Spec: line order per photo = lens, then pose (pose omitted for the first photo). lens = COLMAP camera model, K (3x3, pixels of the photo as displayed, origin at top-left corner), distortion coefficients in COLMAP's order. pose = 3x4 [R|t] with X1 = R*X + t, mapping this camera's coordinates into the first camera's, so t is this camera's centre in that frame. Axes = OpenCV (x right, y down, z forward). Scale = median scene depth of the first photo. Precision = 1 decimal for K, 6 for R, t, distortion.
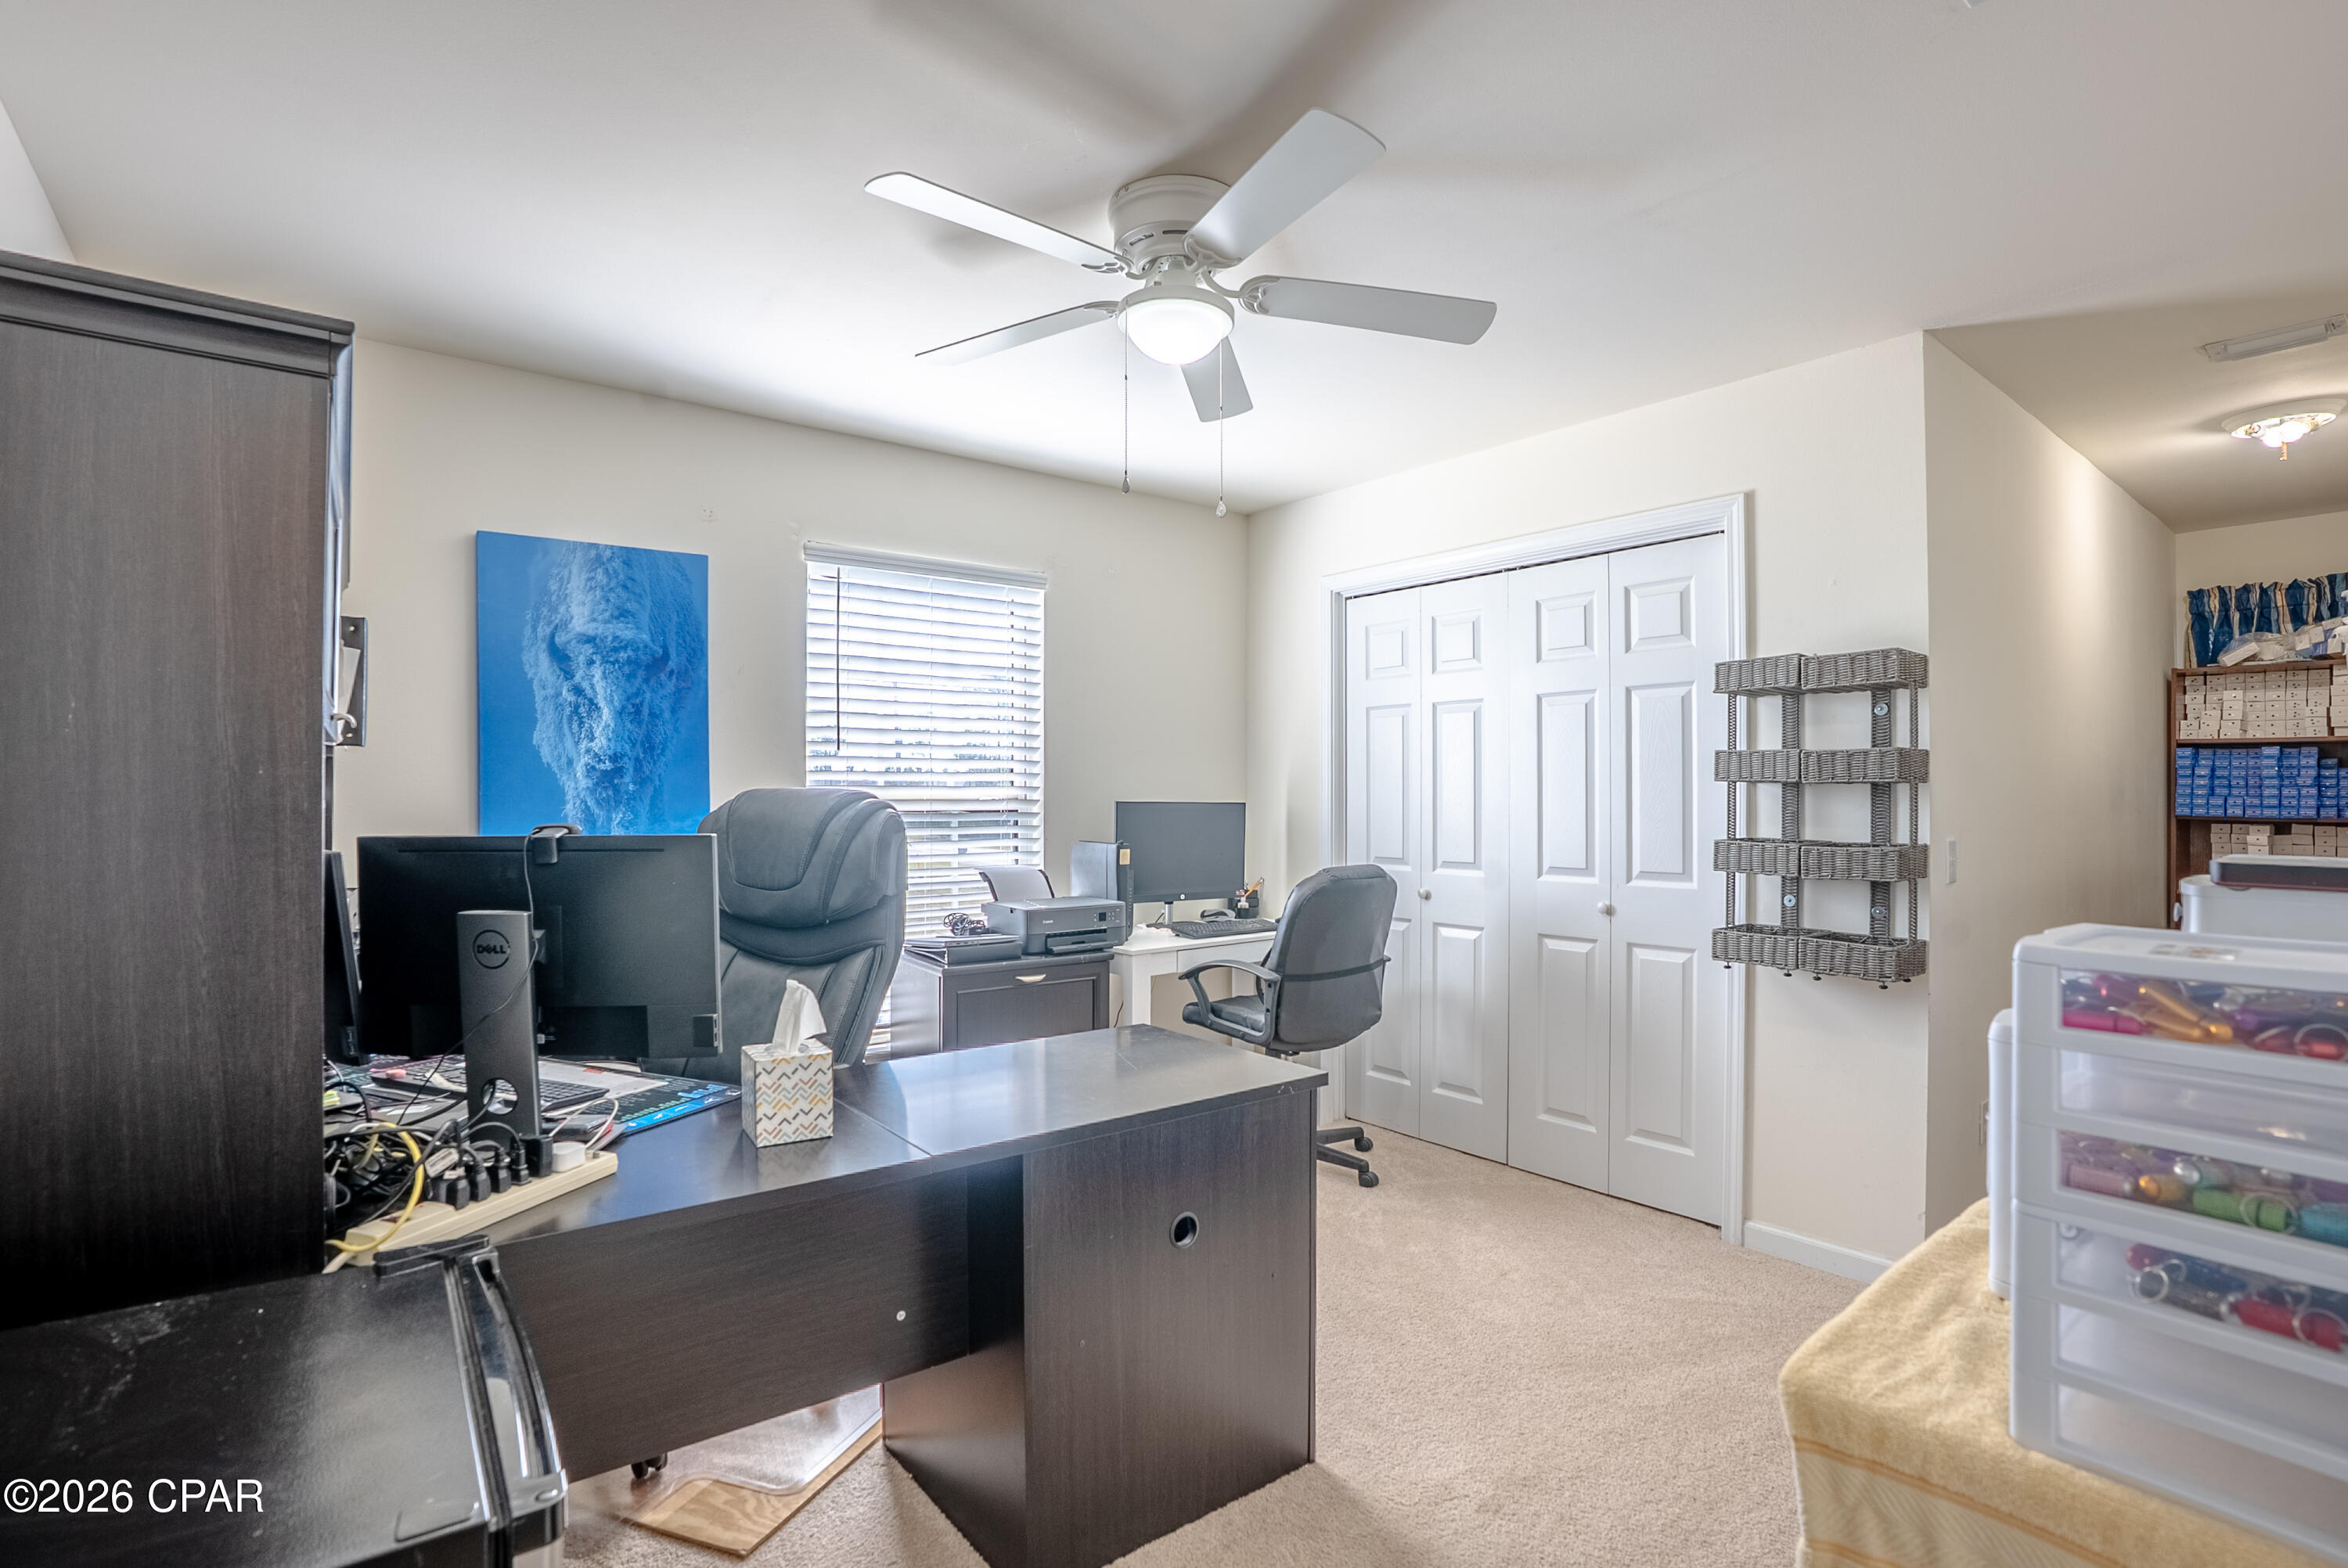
lens RADIAL K [[1090.9, 0, 1167.1], [0, 1090.9, 781.2], [0, 0, 1]] dist [-0.069889, 0.023312]
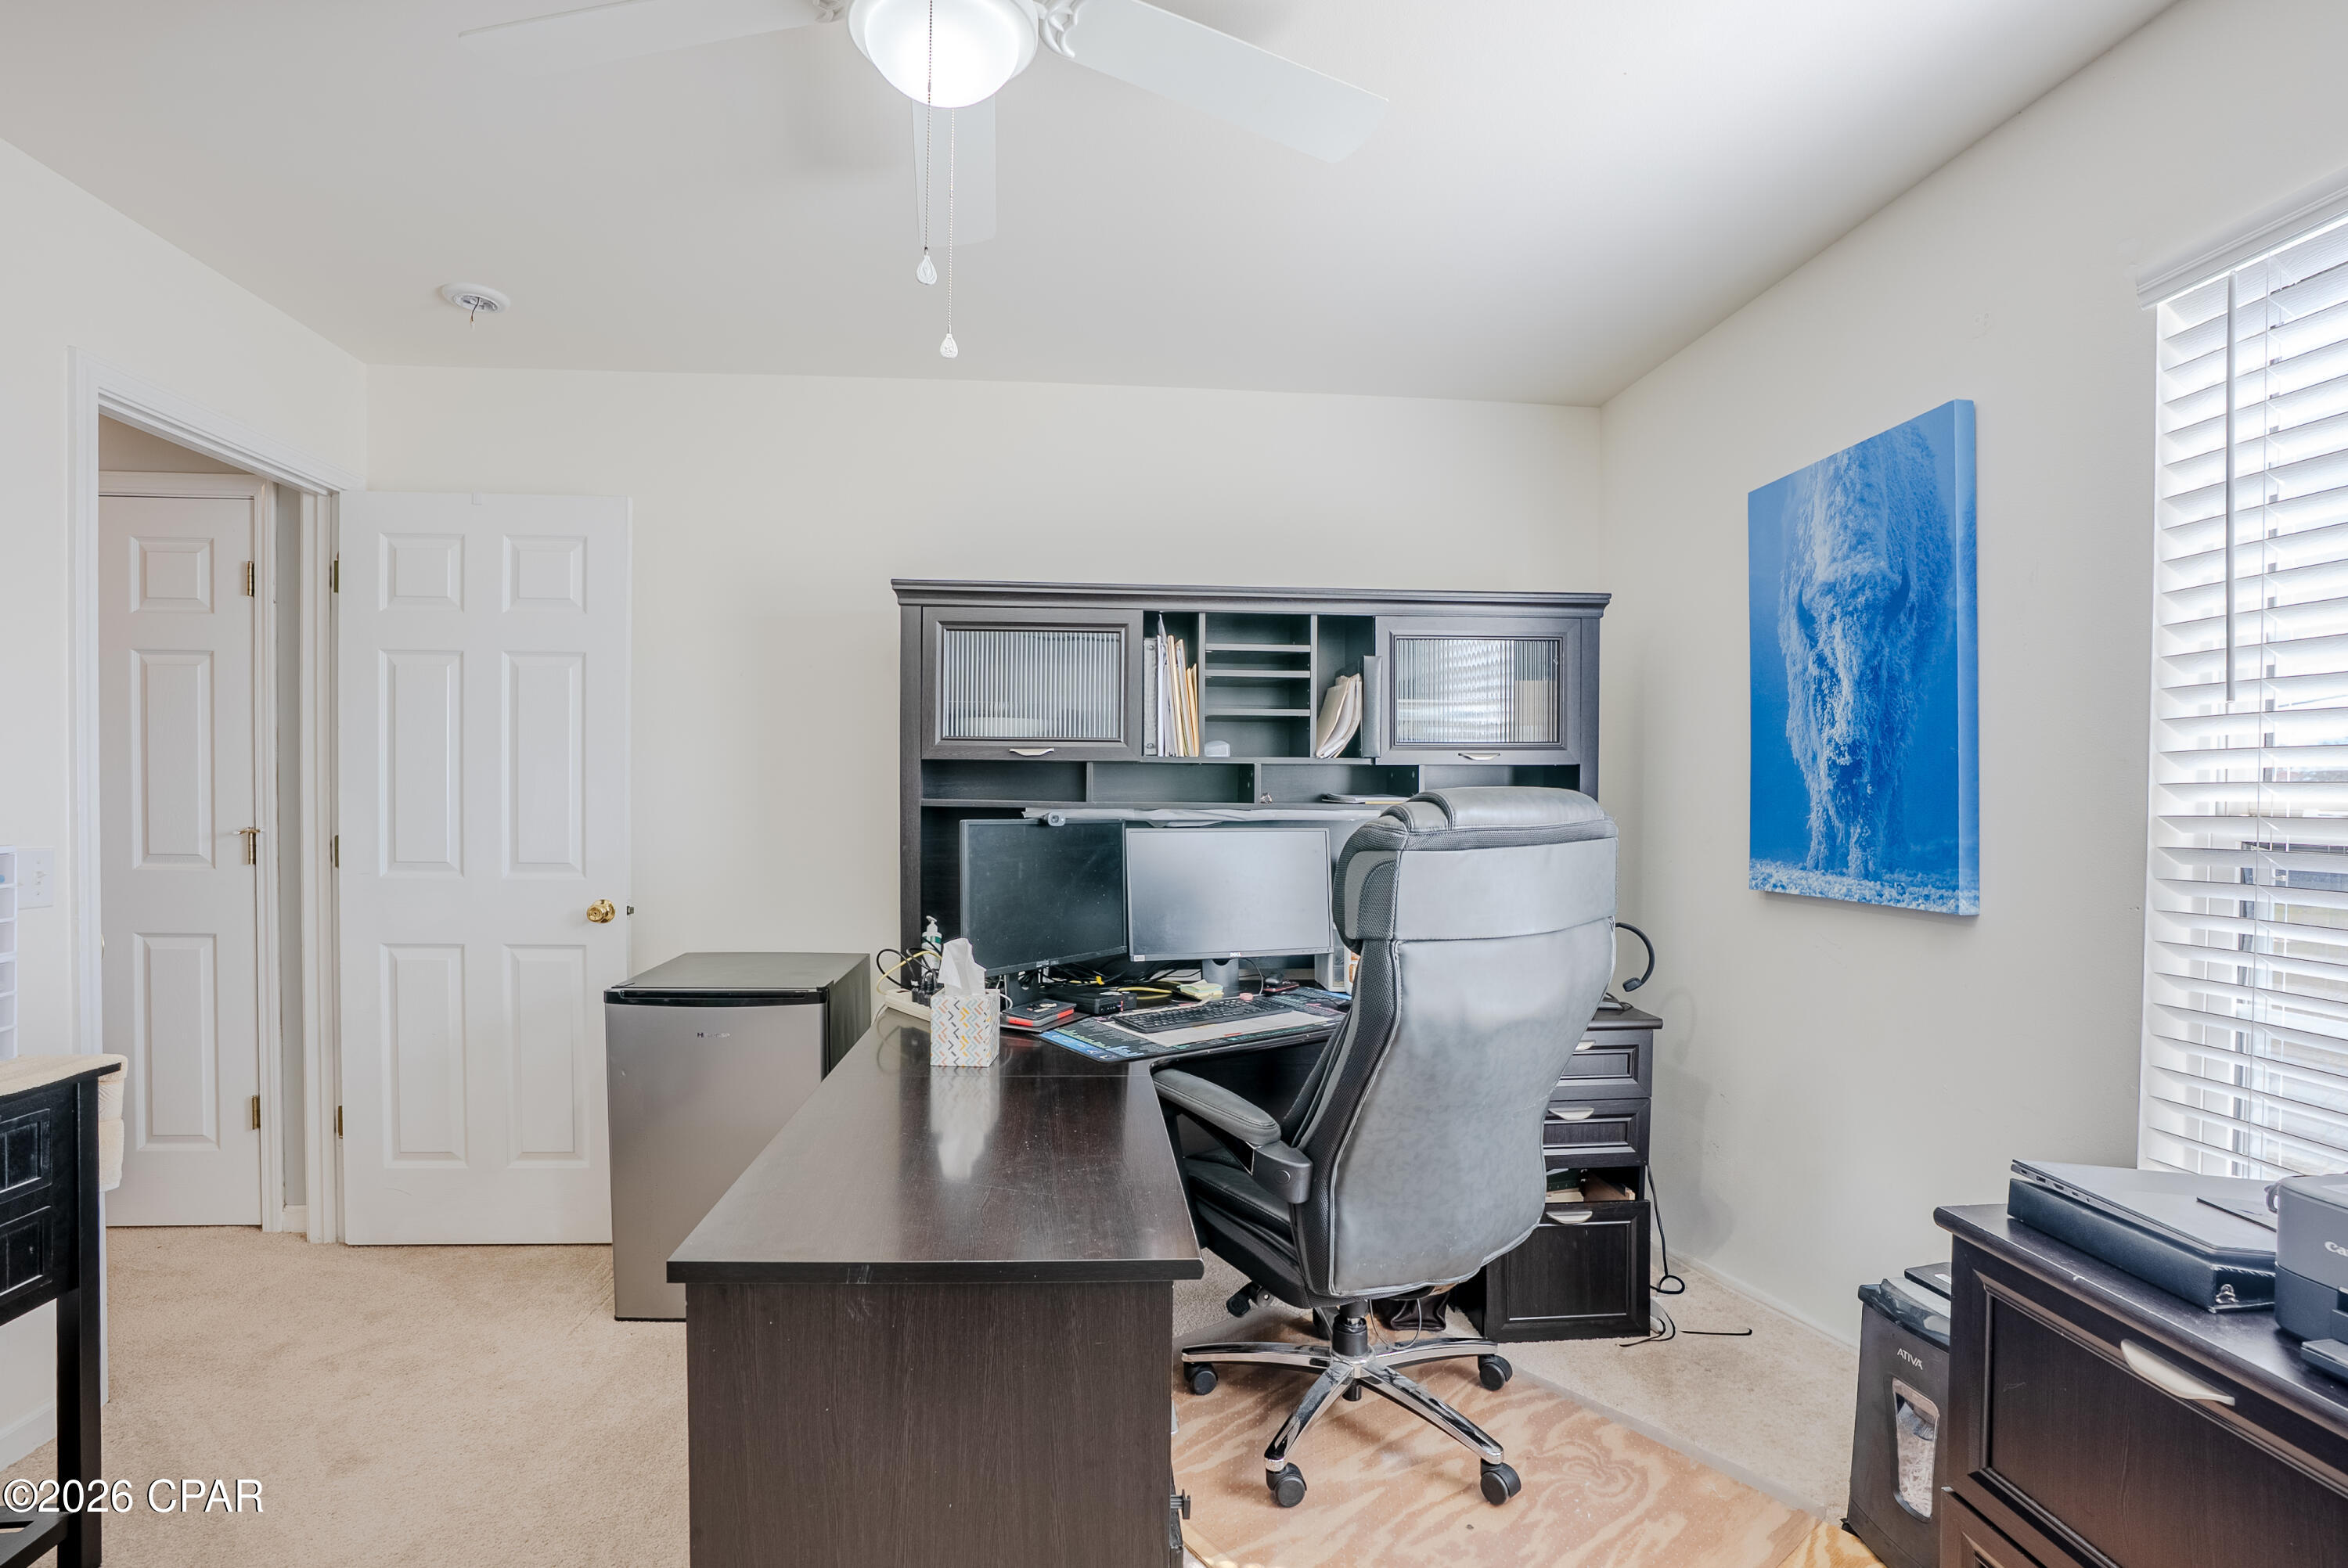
lens RADIAL K [[1090.9, 0, 1172.4], [0, 1090.9, 796.3], [0, 0, 1]] dist [-0.069889, 0.023312]
pose [[-0.535289, 0.000813, -0.844669, 0.312631], [0.001636, 0.999999, -0.000075, 0.009048], [0.844668, -0.001422, -0.535289, 1.000568]]
